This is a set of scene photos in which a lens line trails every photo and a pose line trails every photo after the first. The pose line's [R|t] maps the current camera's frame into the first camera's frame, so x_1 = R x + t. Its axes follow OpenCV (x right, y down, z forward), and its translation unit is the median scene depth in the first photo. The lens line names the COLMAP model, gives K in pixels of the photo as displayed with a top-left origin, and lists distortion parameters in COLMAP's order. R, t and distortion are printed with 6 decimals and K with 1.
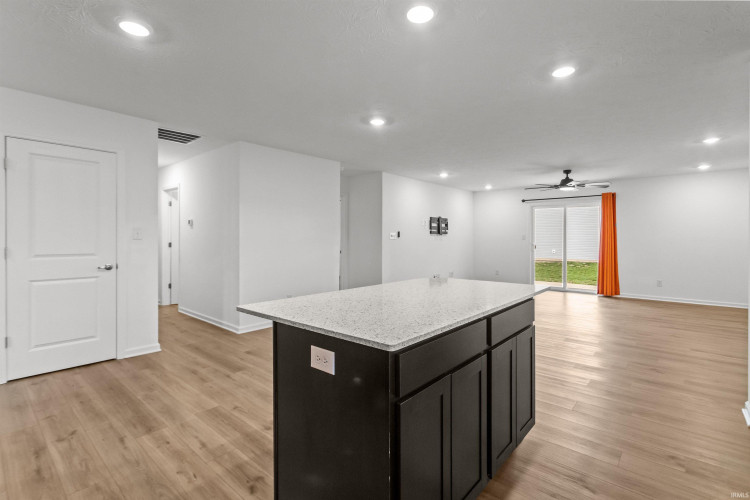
lens RADIAL K [[352.7, 0, 375.0], [0, 352.7, 242.7], [0, 0, 1]] dist [0.001094, -0.000619]
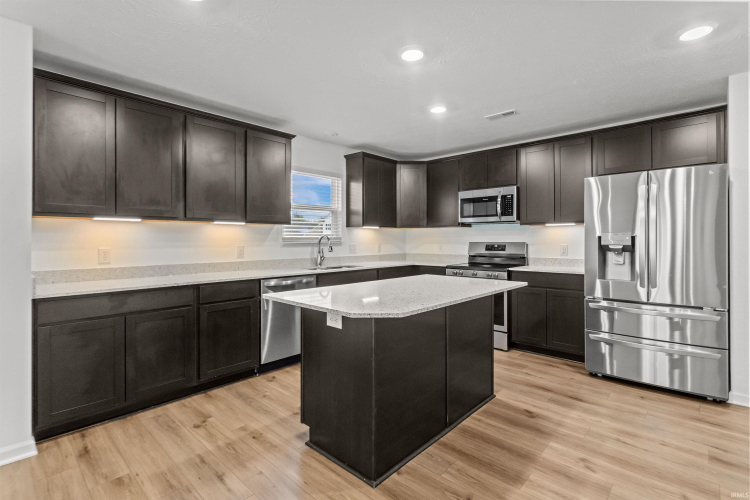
lens RADIAL K [[358.3, 0, 373.6], [0, 358.3, 237.9], [0, 0, 1]] dist [0.002562, -0.000017]
pose [[-0.999451, 0.000311, 0.033117, 0.057496], [0.000400, 0.999996, 0.002709, -0.007244], [-0.033116, 0.002721, -0.999448, 0.580647]]
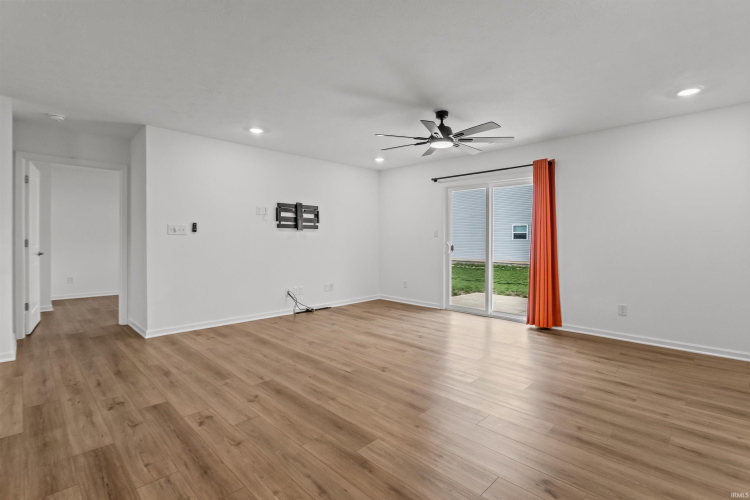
lens RADIAL K [[352.7, 0, 375.0], [0, 352.7, 242.7], [0, 0, 1]] dist [0.001094, -0.000619]
pose [[0.997794, 0.000607, -0.066377, 0.411277], [-0.000862, 0.999992, -0.003810, 0.005538], [0.066374, 0.003859, 0.997787, 0.369248]]
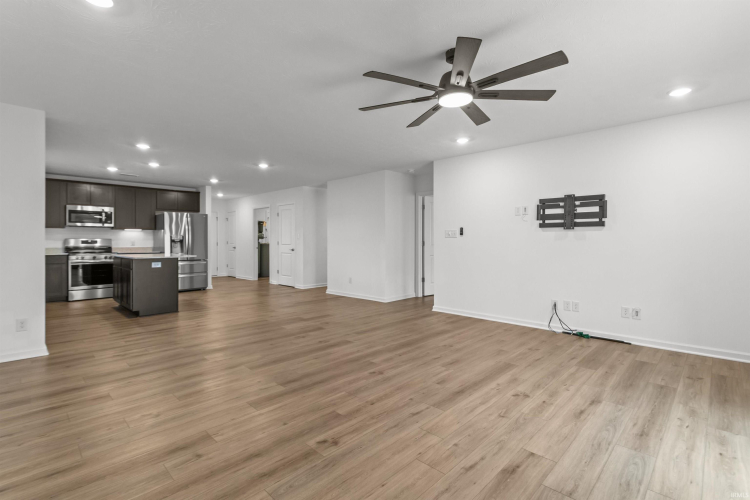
lens RADIAL K [[352.7, 0, 375.0], [0, 352.7, 242.7], [0, 0, 1]] dist [0.001094, -0.000619]
pose [[-0.057556, 0.002366, -0.998339, 0.807554], [-0.011673, 0.999927, 0.003042, 0.000878], [0.998274, 0.011829, -0.057524, 0.811321]]
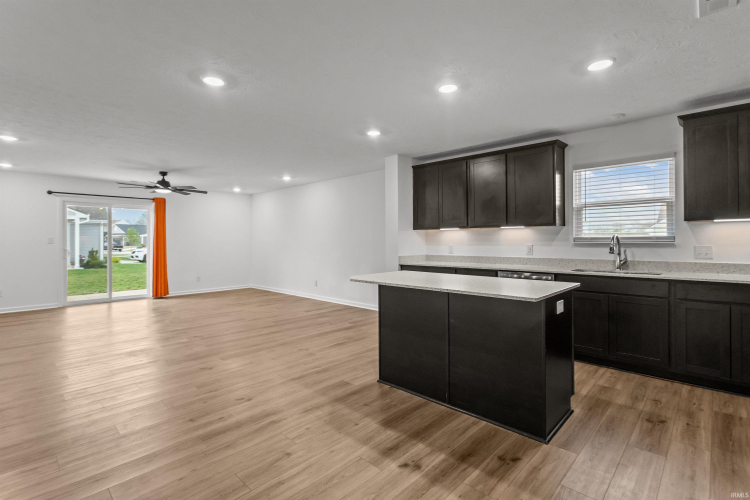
lens RADIAL K [[358.3, 0, 373.6], [0, 358.3, 237.9], [0, 0, 1]] dist [0.002562, -0.000017]
pose [[0.050135, 0.001050, 0.998742, -0.361075], [0.017122, 0.999852, -0.001911, -0.010254], [-0.998596, 0.017196, 0.050110, 0.322366]]
